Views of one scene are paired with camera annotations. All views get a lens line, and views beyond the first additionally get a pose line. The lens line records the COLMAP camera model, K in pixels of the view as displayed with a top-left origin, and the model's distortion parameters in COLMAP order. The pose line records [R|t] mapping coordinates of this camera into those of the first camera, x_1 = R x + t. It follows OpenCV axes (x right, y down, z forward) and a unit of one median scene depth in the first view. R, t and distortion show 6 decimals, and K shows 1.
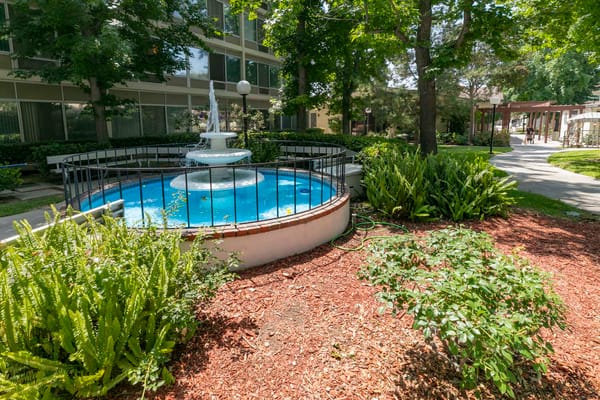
lens RADIAL K [[618.6, 0, 300.0], [0, 618.6, 200.0], [0, 0, 1]] dist [0.002245, 0.006471]
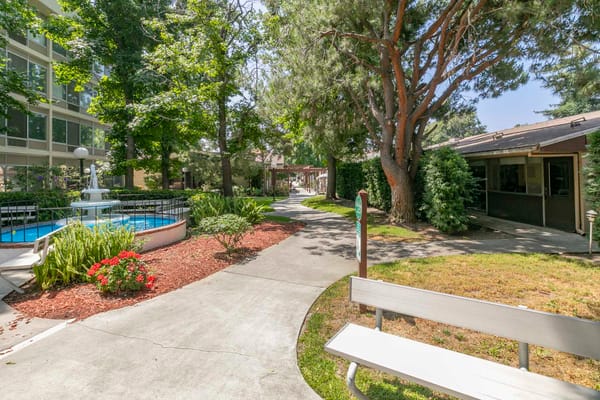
lens RADIAL K [[618.6, 0, 300.0], [0, 618.6, 200.0], [0, 0, 1]] dist [0.002245, 0.006471]
pose [[0.955939, -0.024723, 0.292523, -0.044184], [0.051112, 0.995245, -0.082914, 0.033479], [-0.289082, 0.094212, 0.952657, -0.290253]]
